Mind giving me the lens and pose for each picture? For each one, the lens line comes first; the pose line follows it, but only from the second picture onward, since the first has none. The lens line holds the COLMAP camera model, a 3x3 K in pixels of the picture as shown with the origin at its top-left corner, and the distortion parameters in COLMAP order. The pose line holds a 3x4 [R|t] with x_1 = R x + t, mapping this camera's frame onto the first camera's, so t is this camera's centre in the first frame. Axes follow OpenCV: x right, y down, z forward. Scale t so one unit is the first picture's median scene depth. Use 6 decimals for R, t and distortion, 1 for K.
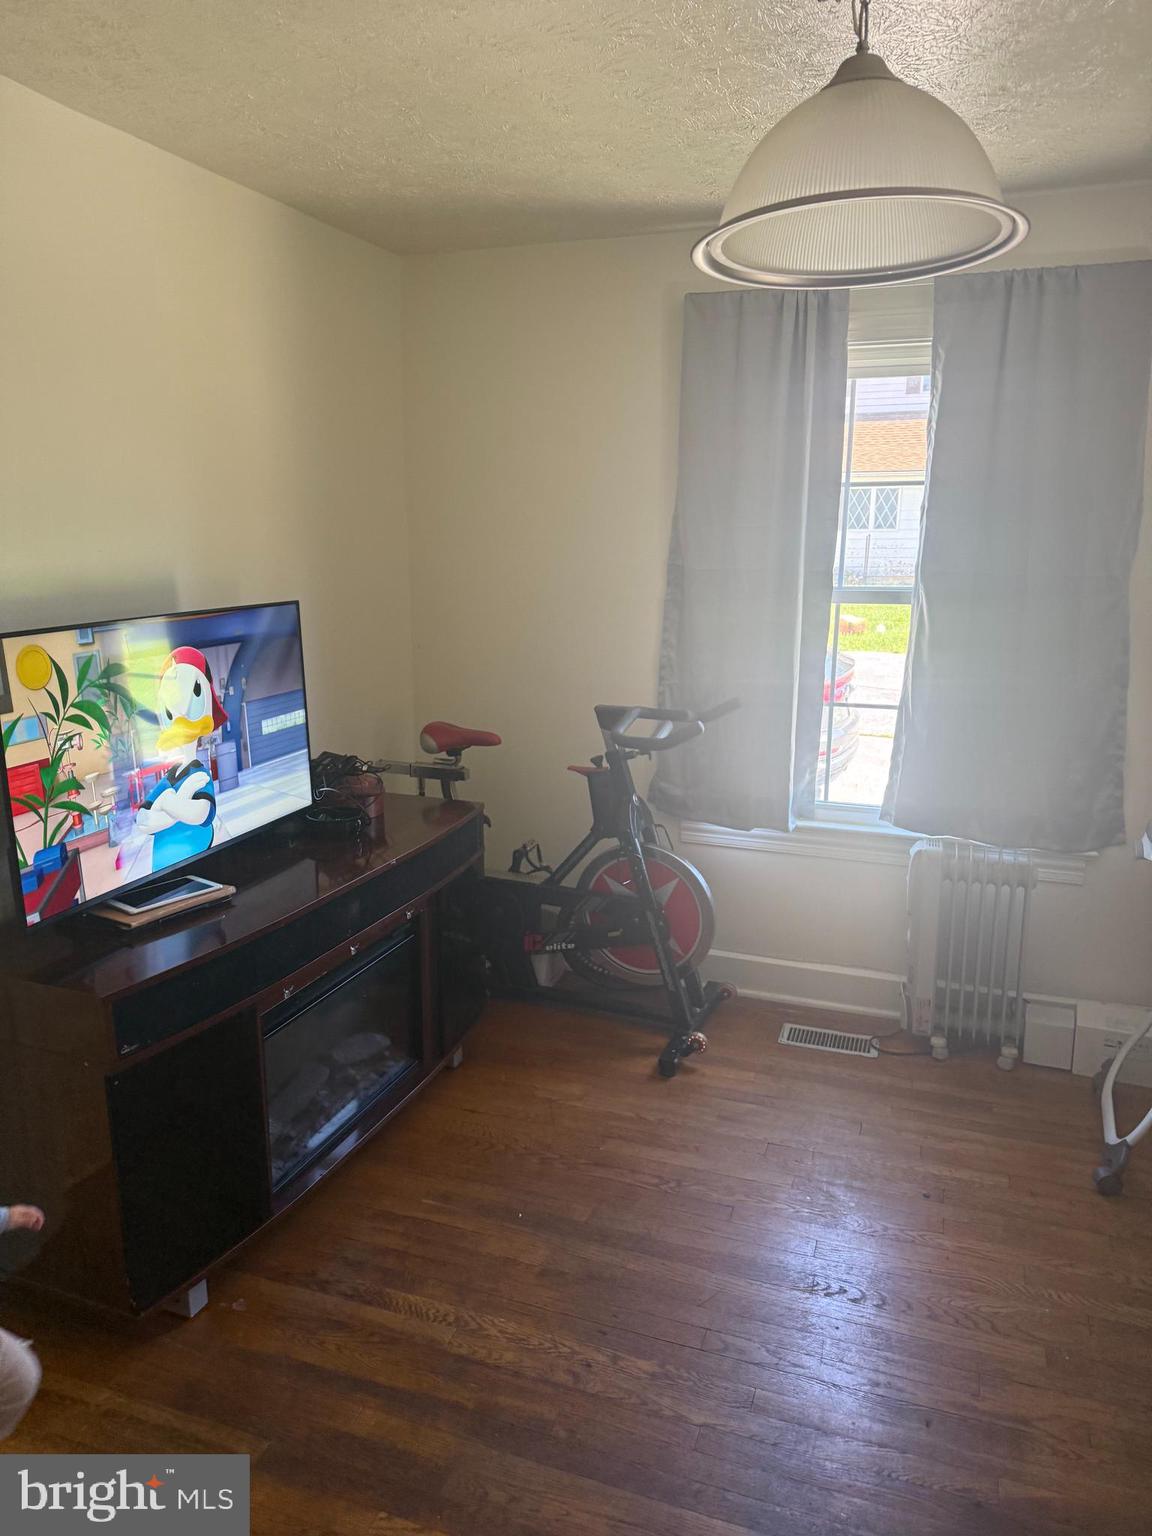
lens RADIAL K [[1132.5, 0, 570.7], [0, 1132.5, 763.6], [0, 0, 1]] dist [0.036328, -0.023555]
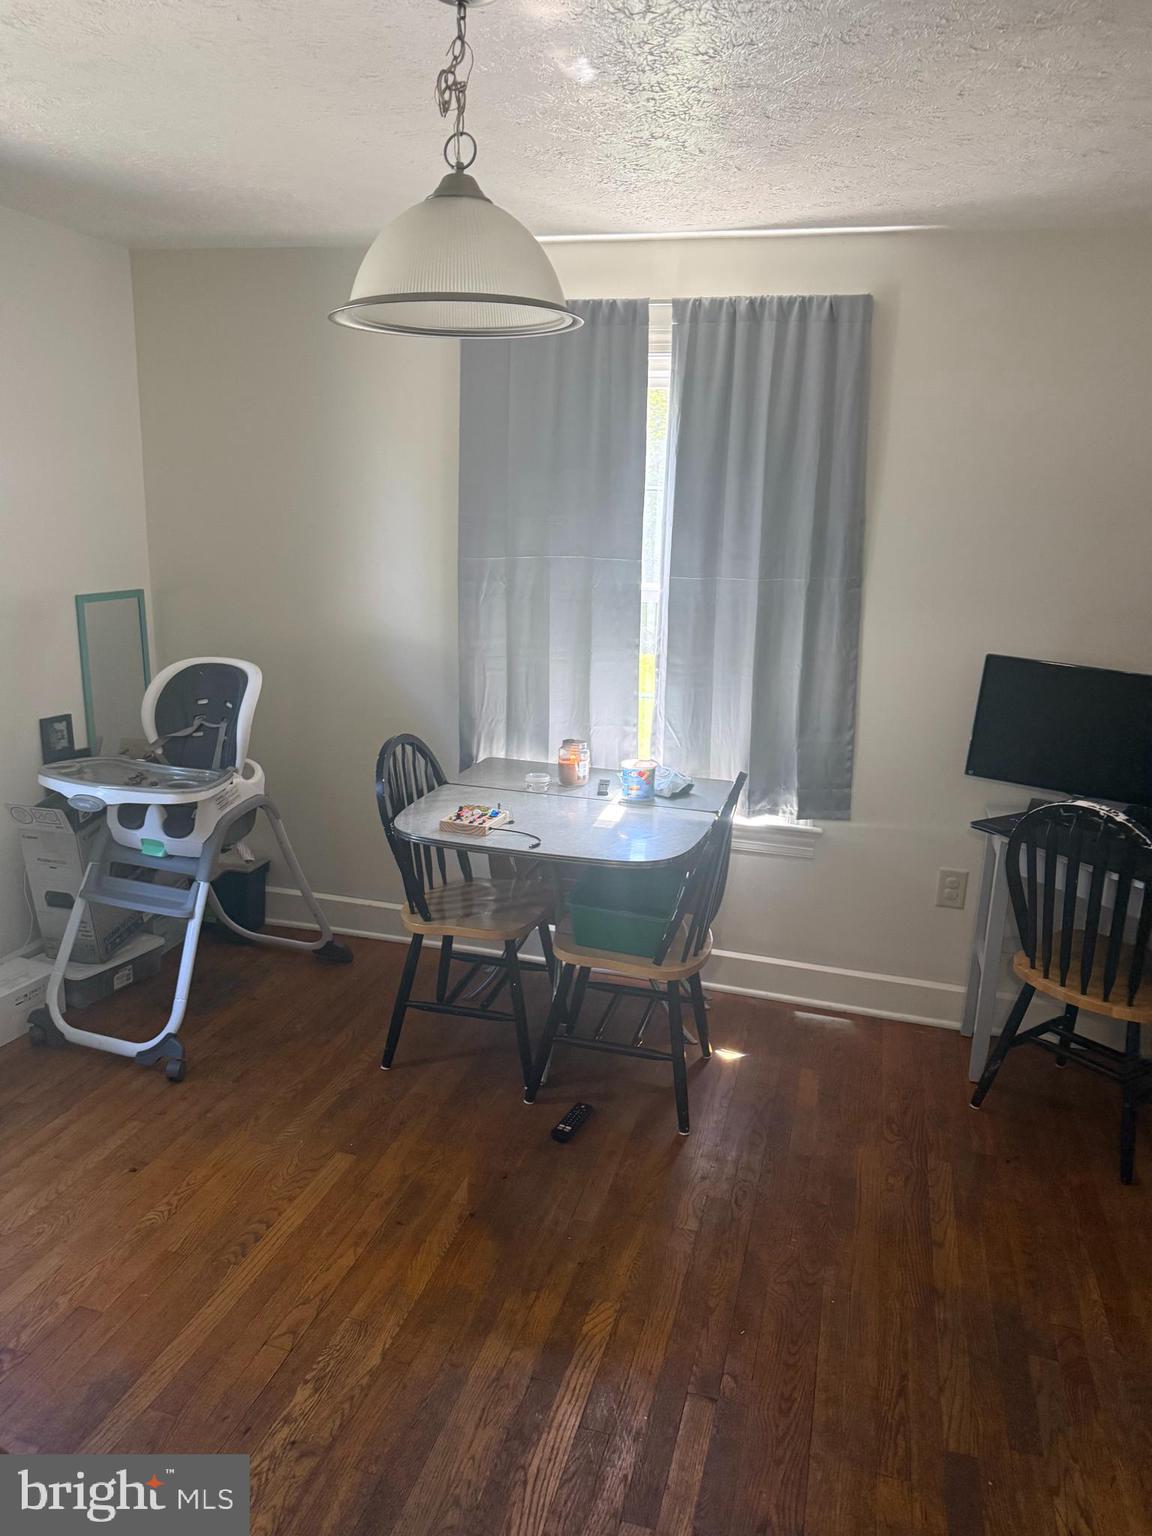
lens RADIAL K [[1129.5, 0, 580.0], [0, 1129.5, 769.1], [0, 0, 1]] dist [0.060954, -0.054842]
pose [[-0.091762, -0.229266, 0.969029, -0.643700], [0.180953, 0.953093, 0.242631, -0.142836], [-0.979201, 0.197613, -0.045972, 0.588280]]
